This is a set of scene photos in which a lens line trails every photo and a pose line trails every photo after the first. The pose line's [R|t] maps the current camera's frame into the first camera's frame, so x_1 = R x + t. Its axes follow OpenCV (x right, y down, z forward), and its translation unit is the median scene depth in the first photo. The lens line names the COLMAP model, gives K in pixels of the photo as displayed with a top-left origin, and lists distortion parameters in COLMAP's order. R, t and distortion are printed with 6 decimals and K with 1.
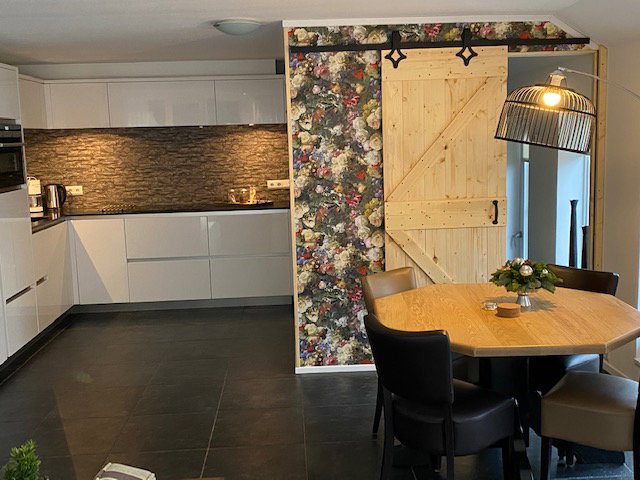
lens RADIAL K [[721.0, 0, 320.0], [0, 721.0, 240.0], [0, 0, 1]] dist [0.187469, -0.598129]
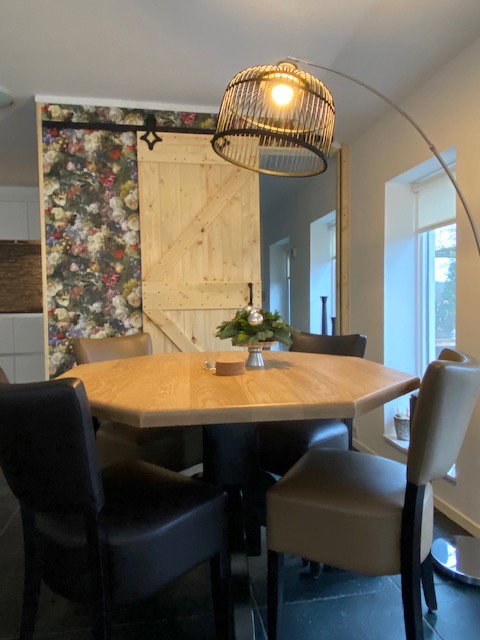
lens RADIAL K [[449.8, 0, 240.0], [0, 449.8, 320.0], [0, 0, 1]] dist [0.107061, -0.152149]
pose [[0.991383, 0.013723, 0.130278, 0.143895], [0.000271, 0.994281, -0.106799, 0.067746], [-0.130998, 0.105914, 0.985709, 0.371507]]
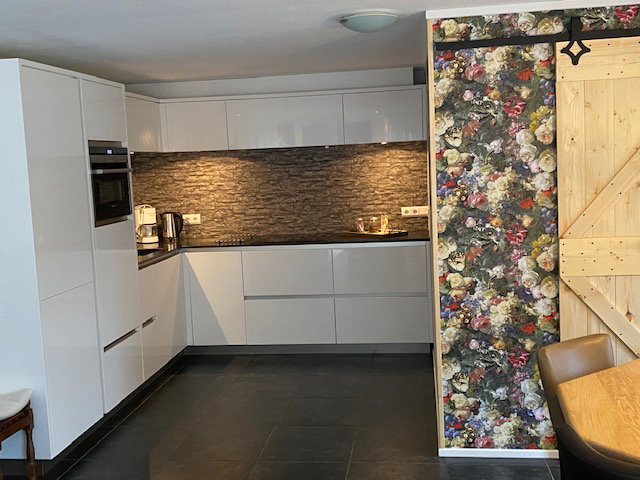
lens RADIAL K [[721.0, 0, 320.0], [0, 721.0, 240.0], [0, 0, 1]] dist [0.187469, -0.598129]
pose [[0.983896, 0.004707, -0.178678, -0.020925], [-0.009453, 0.999624, -0.025721, -0.029720], [0.178490, 0.026996, 0.983571, 0.200104]]
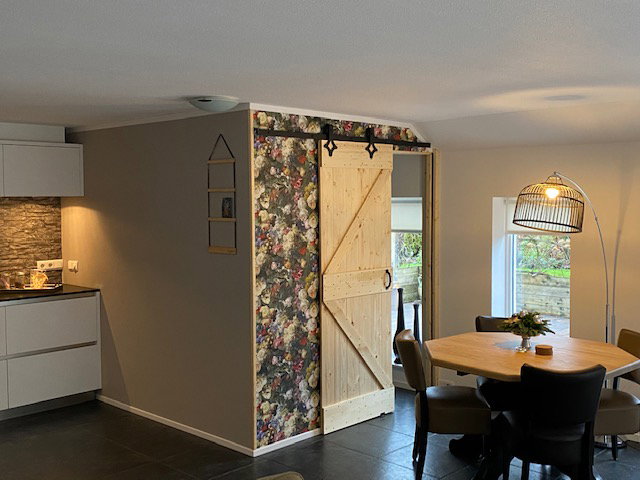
lens RADIAL K [[721.0, 0, 320.0], [0, 721.0, 240.0], [0, 0, 1]] dist [0.187469, -0.598129]
pose [[0.722117, -0.013362, 0.691642, -0.668007], [0.082040, 0.994412, -0.066443, -0.033562], [-0.686889, 0.104722, 0.719177, 0.215777]]
